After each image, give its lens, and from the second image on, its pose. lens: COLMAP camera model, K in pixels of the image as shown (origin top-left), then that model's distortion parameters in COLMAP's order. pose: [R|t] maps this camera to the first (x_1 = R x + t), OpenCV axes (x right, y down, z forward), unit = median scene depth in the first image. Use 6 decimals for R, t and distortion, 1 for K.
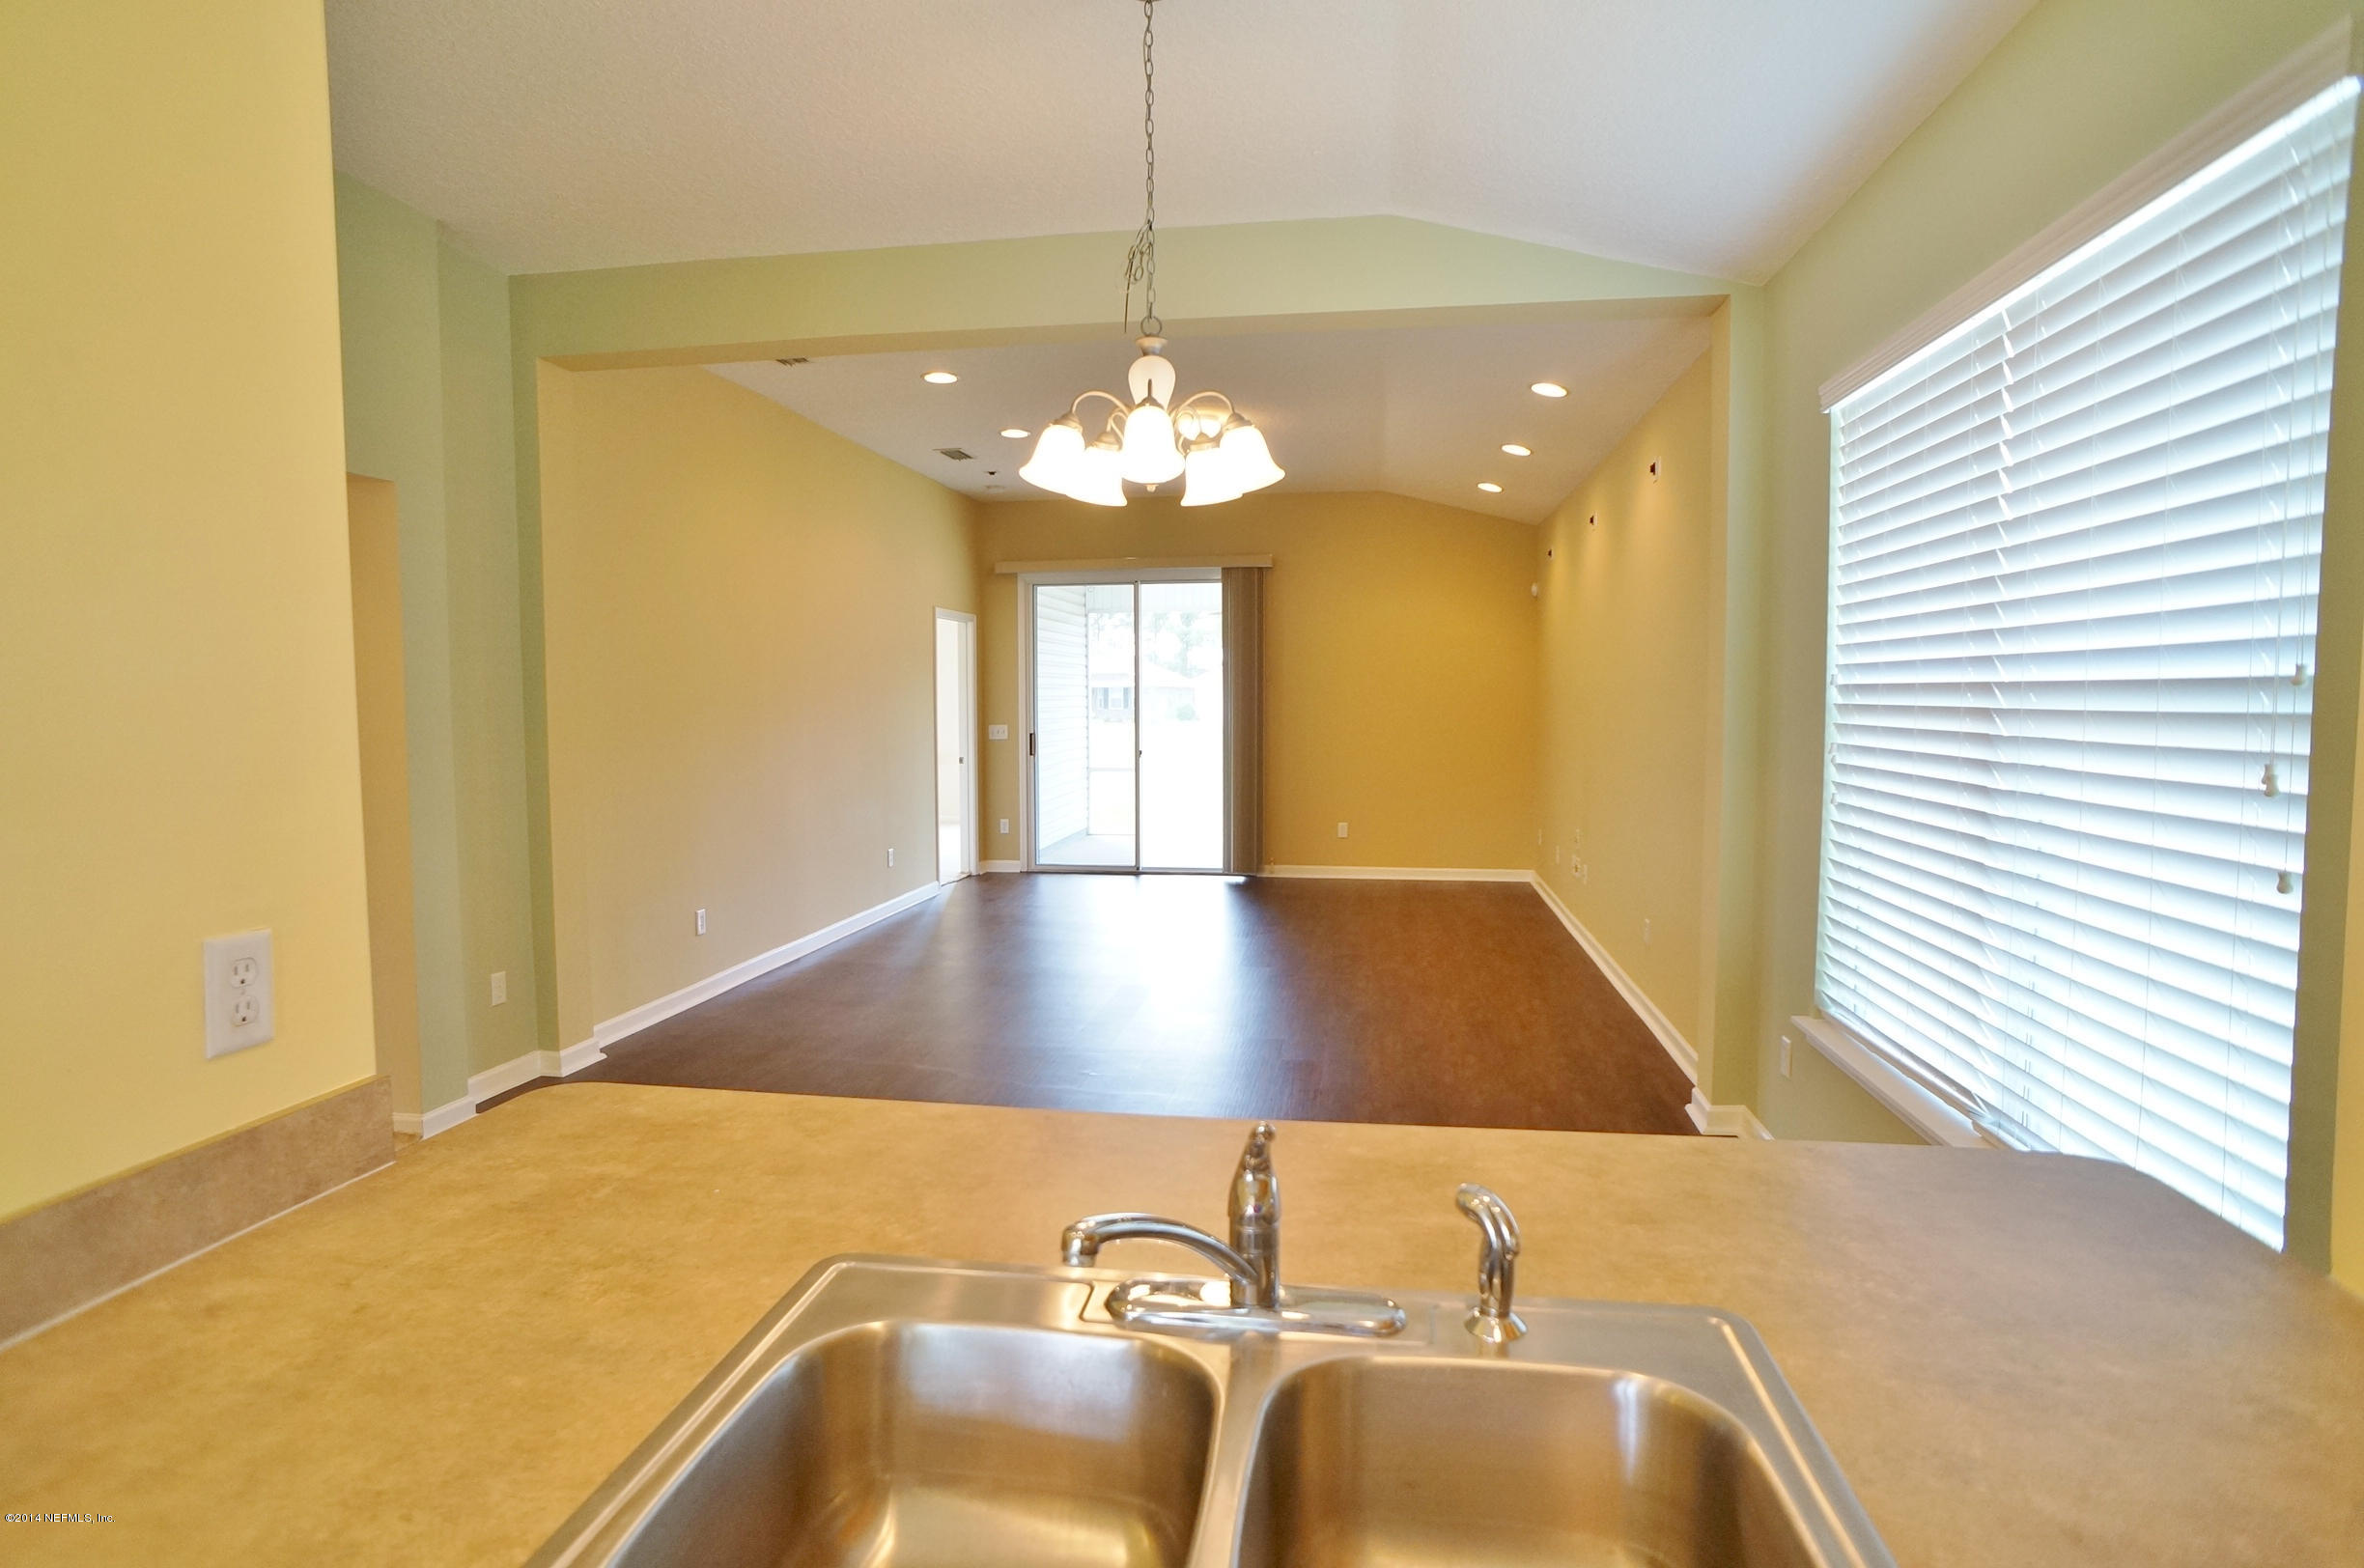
lens RADIAL K [[1238.0, 0, 1199.0], [0, 1238.0, 783.0], [0, 0, 1]] dist [-0.058773, 0.030856]
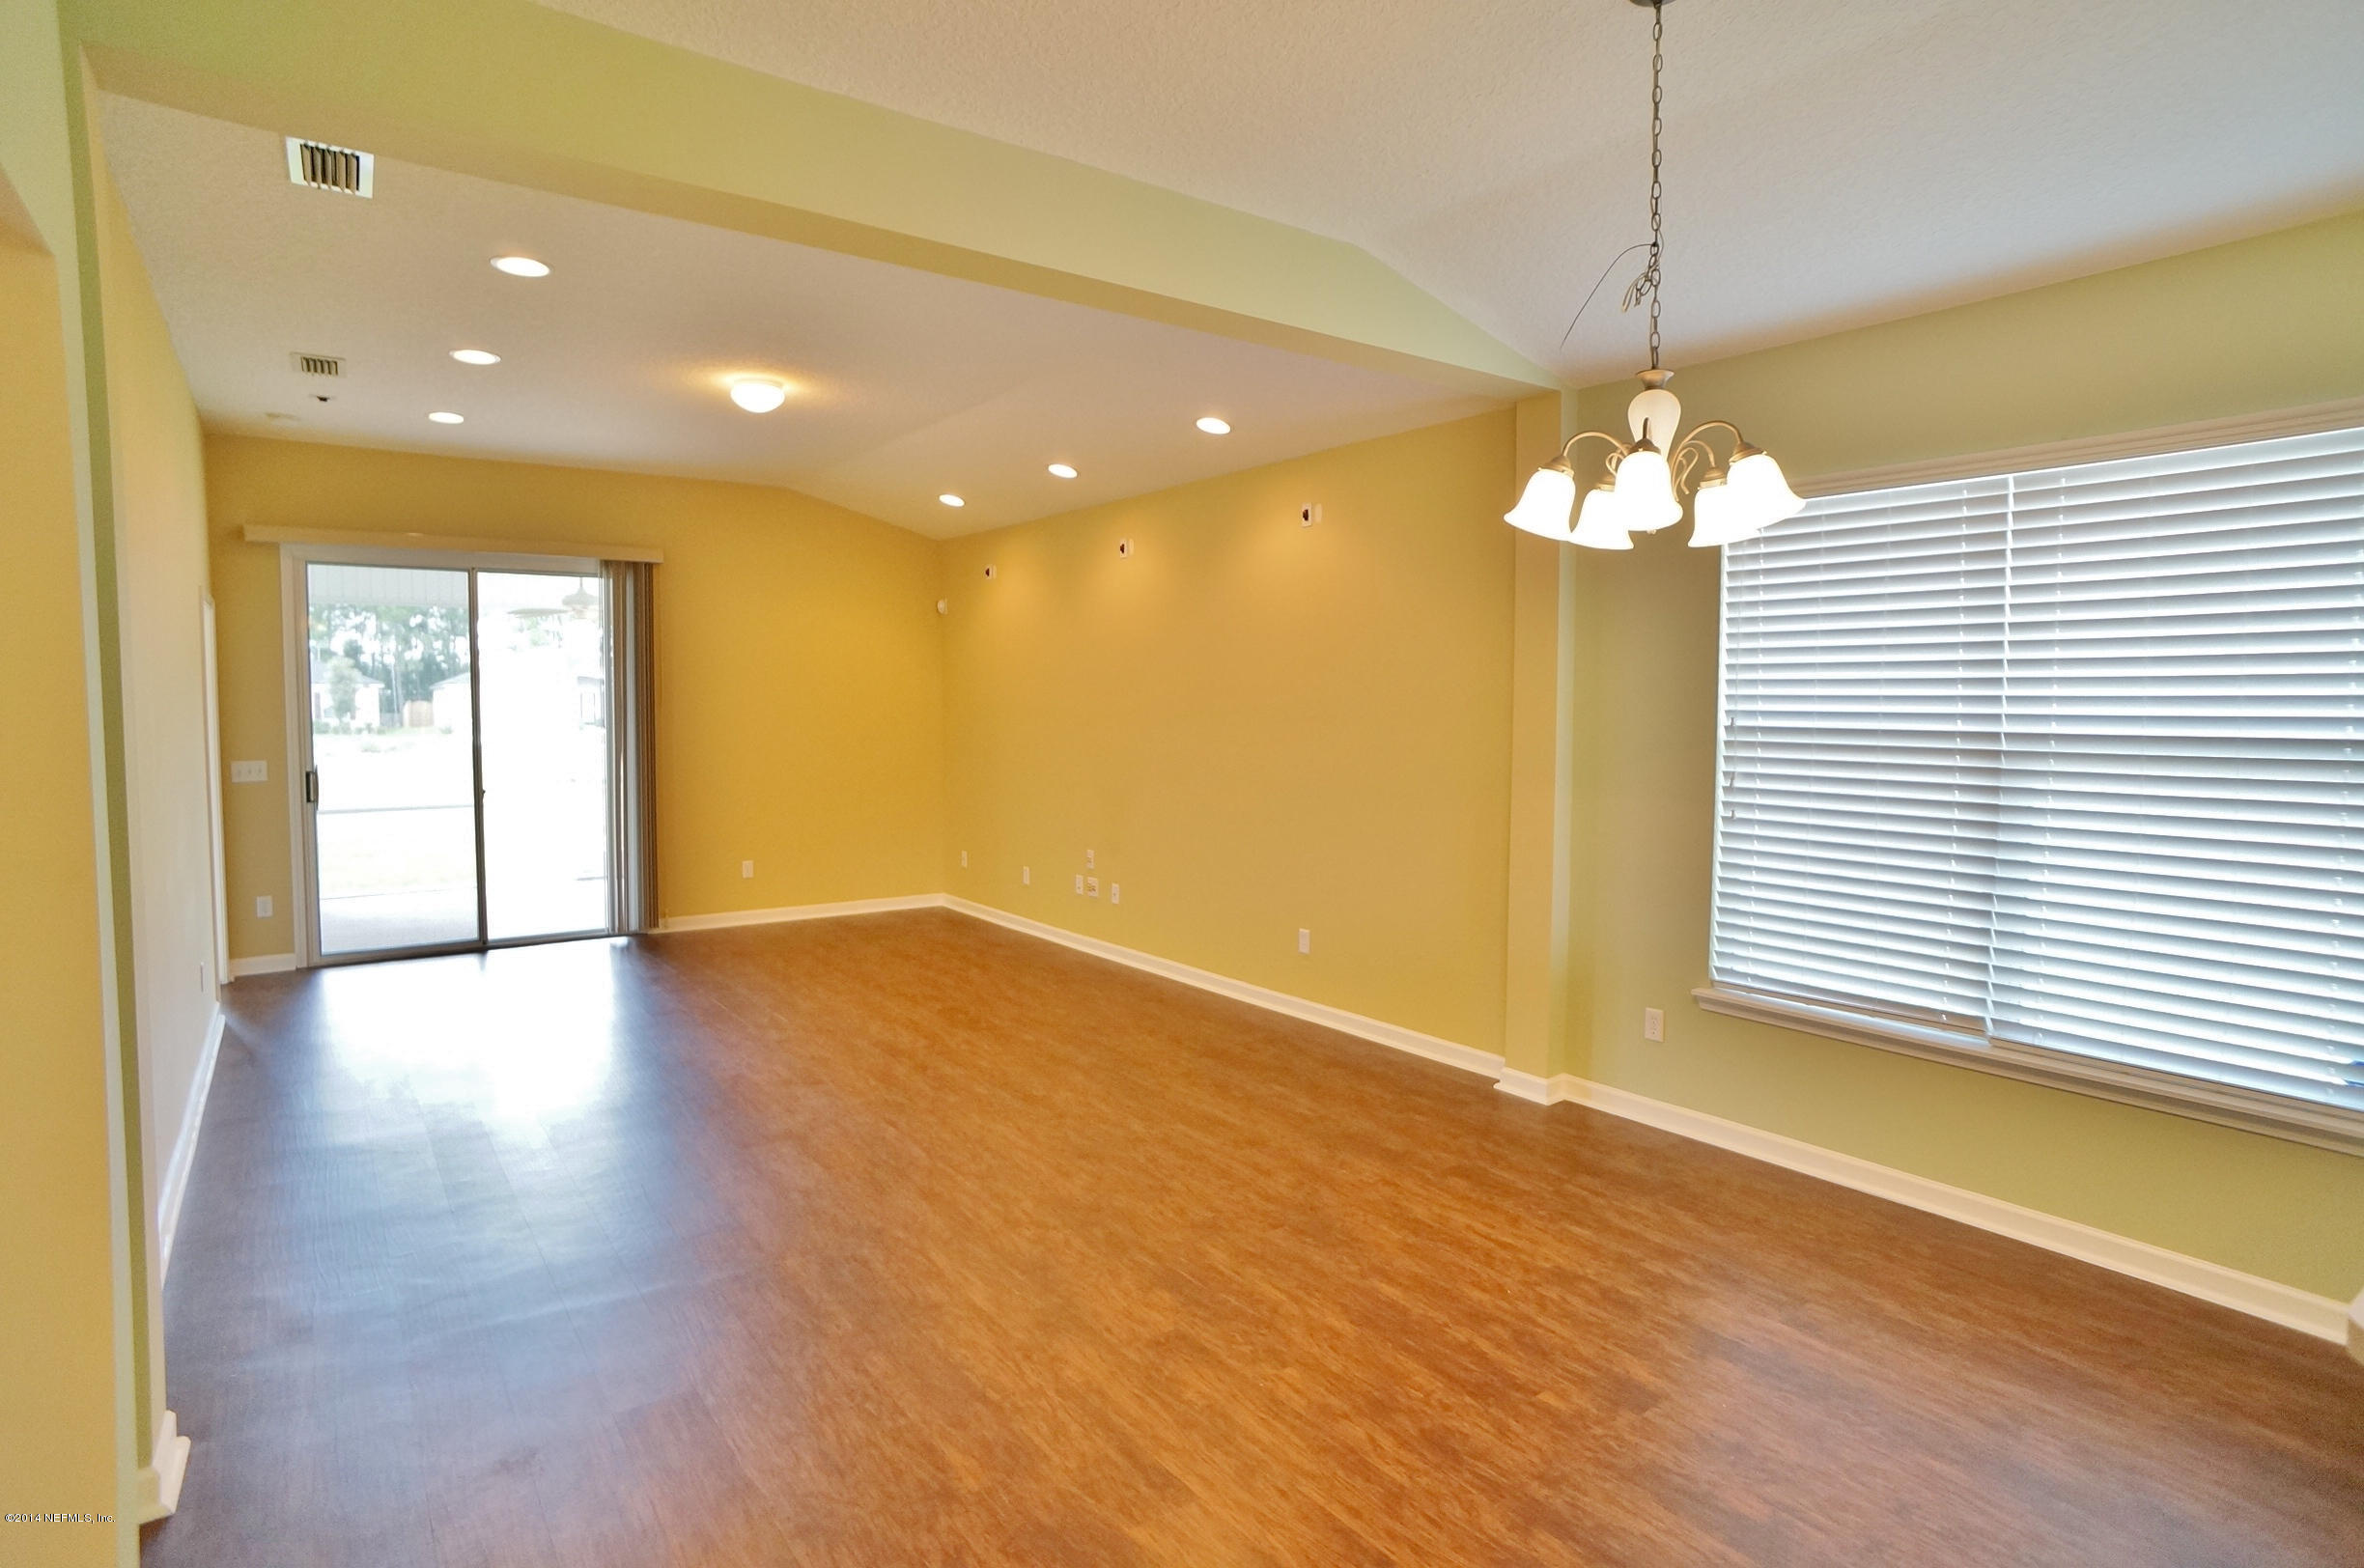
lens RADIAL K [[1238.0, 0, 1166.7], [0, 1238.0, 790.0], [0, 0, 1]] dist [-0.058773, 0.030856]
pose [[0.720112, -0.046117, 0.692324, -0.287766], [0.044471, 0.998805, 0.020277, -0.023959], [-0.692431, 0.016187, 0.721302, 0.176303]]
